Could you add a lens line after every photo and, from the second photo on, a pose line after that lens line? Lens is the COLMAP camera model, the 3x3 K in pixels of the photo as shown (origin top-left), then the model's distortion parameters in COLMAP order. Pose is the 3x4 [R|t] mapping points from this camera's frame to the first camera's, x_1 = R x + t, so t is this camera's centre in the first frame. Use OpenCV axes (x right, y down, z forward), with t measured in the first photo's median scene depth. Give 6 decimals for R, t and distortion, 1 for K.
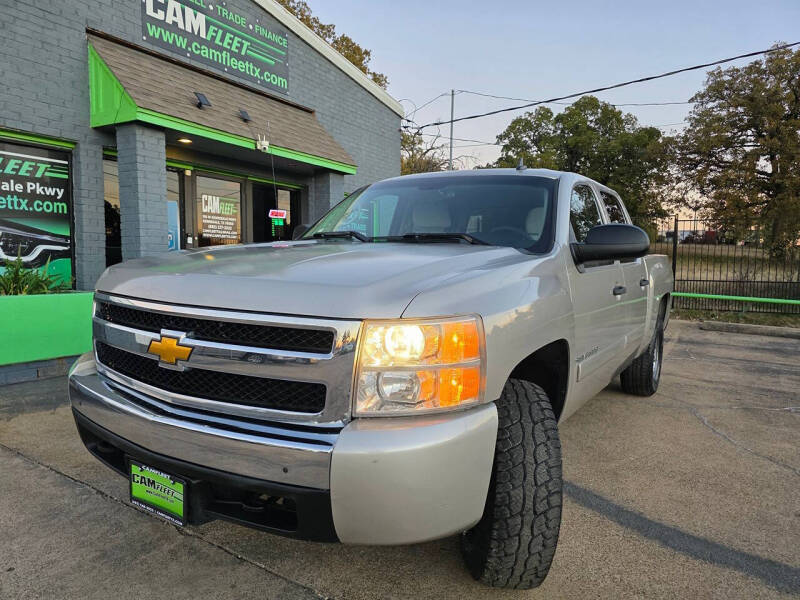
lens RADIAL K [[540.4, 0, 402.3], [0, 540.4, 311.1], [0, 0, 1]] dist [0.050816, -0.040486]
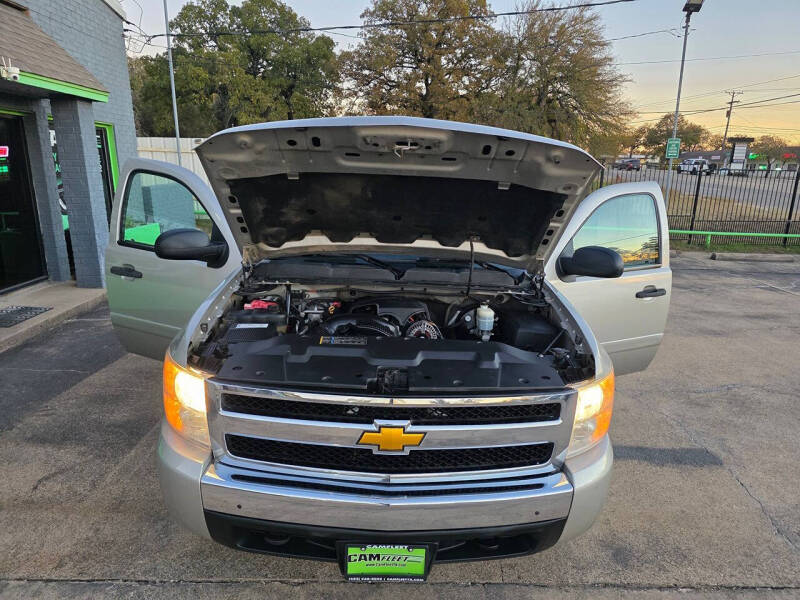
lens RADIAL K [[540.4, 0, 400.8], [0, 540.4, 312.0], [0, 0, 1]] dist [0.050816, -0.040486]
pose [[0.832285, -0.145420, 0.534935, -0.248170], [0.046881, 0.979986, 0.193465, -0.098717], [-0.552363, -0.135940, 0.822445, 0.040479]]
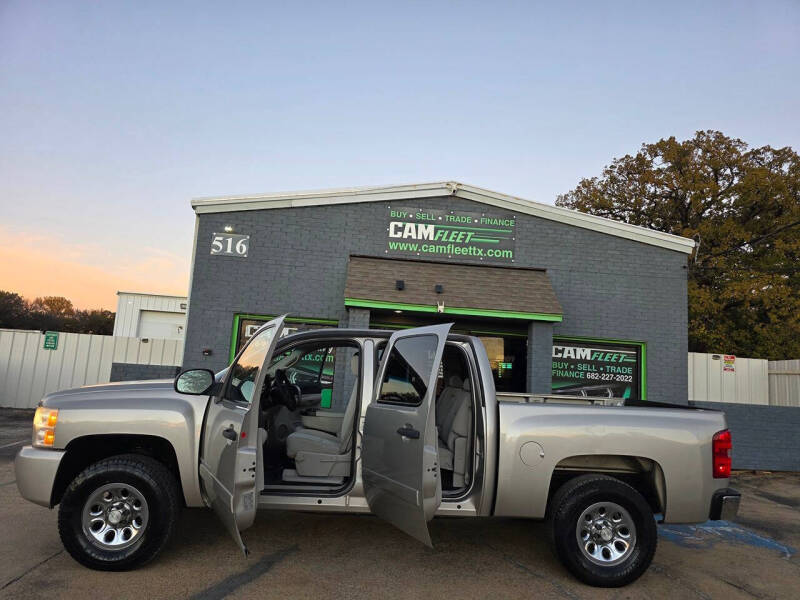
lens RADIAL K [[540.4, 0, 401.3], [0, 540.4, 308.4], [0, 0, 1]] dist [0.050816, -0.040486]
pose [[0.581638, -0.085643, -0.808927, 0.717434], [-0.128584, 0.972260, -0.195390, -0.035029], [0.803221, 0.217661, 0.554491, 0.183358]]
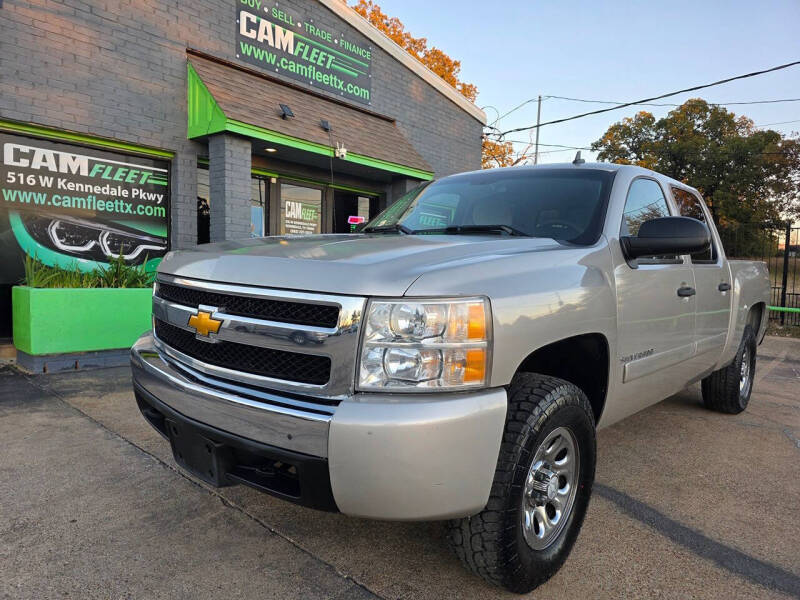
lens RADIAL K [[540.4, 0, 401.3], [0, 540.4, 310.2], [0, 0, 1]] dist [0.050816, -0.040486]
pose [[0.986008, 0.027859, -0.164355, 0.035866], [-0.031611, 0.999295, -0.020257, 0.014149], [0.163675, 0.025169, 0.986193, -0.000087]]
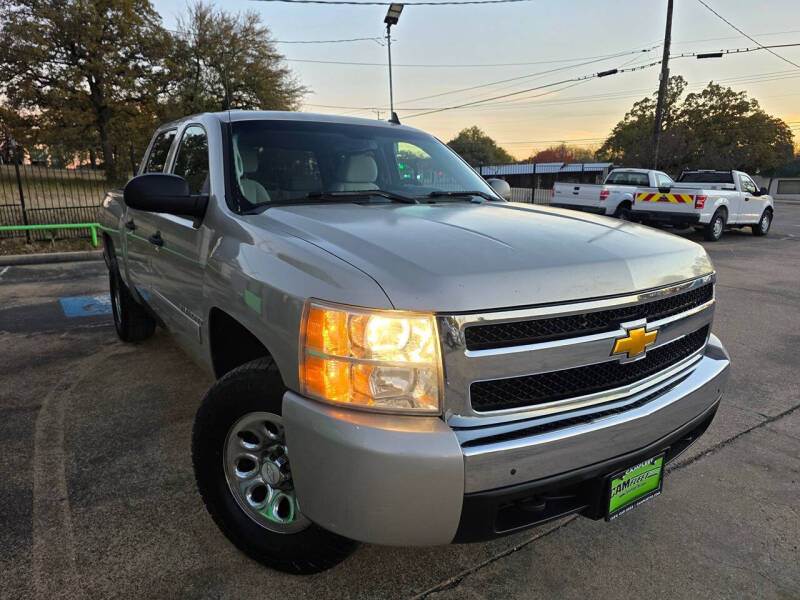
lens RADIAL K [[540.4, 0, 397.0], [0, 540.4, 302.7], [0, 0, 1]] dist [0.050816, -0.040486]
pose [[0.402339, -0.223798, 0.887715, -0.371540], [0.108018, 0.974492, 0.196718, -0.058632], [-0.909096, 0.016741, 0.416251, 0.258210]]
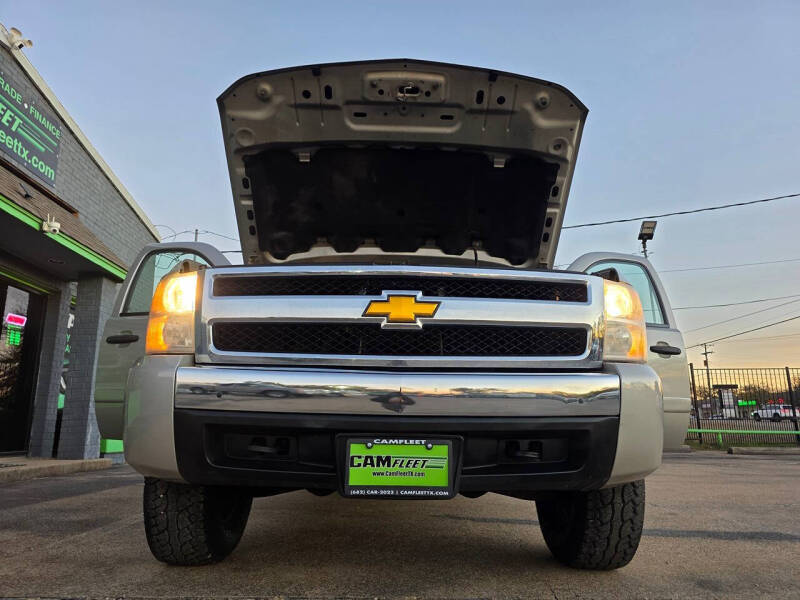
lens RADIAL K [[540.4, 0, 403.6], [0, 540.4, 311.7], [0, 0, 1]] dist [0.050816, -0.040486]
pose [[0.828713, 0.094948, 0.551561, -0.247391], [0.074064, 0.958232, -0.276234, 0.088050], [-0.554752, 0.269770, 0.787067, 0.069737]]
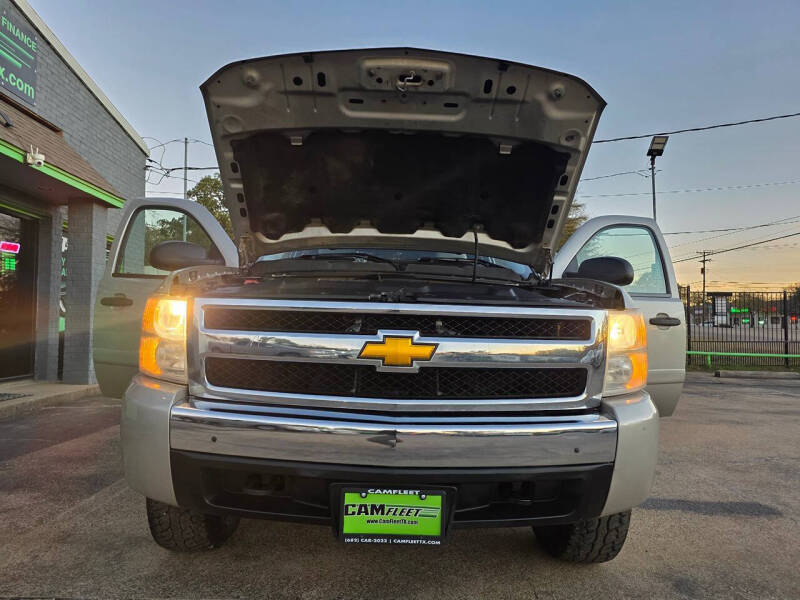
lens RADIAL K [[540.4, 0, 392.3], [0, 540.4, 301.4], [0, 0, 1]] dist [0.050816, -0.040486]
pose [[0.834659, 0.017068, 0.550503, -0.246570], [0.054868, 0.991971, -0.113945, 0.023975], [-0.548028, 0.125310, 0.827020, 0.064428]]
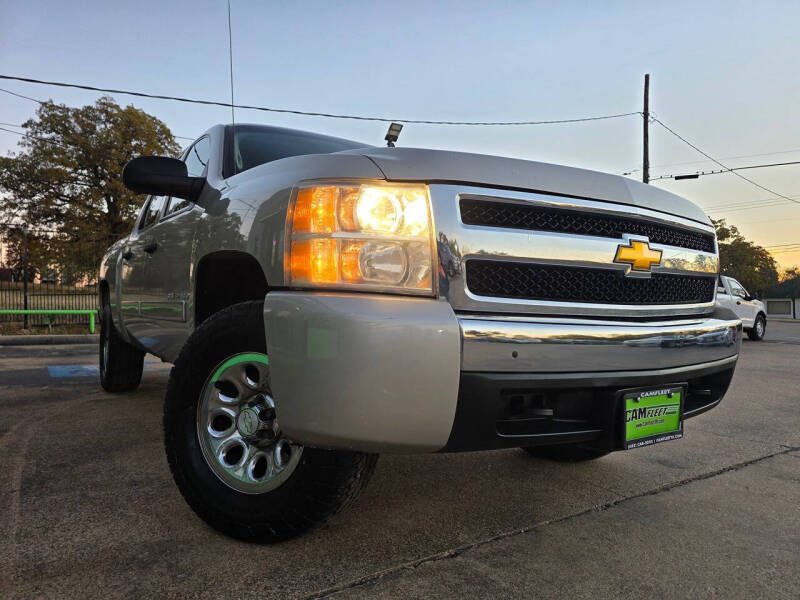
lens RADIAL K [[540.4, 0, 396.3], [0, 540.4, 305.9], [0, 0, 1]] dist [0.050816, -0.040486]
pose [[0.401397, -0.021101, 0.915661, -0.371149], [0.098577, 0.994923, -0.020285, 0.034917], [-0.910584, 0.098405, 0.401439, 0.266113]]
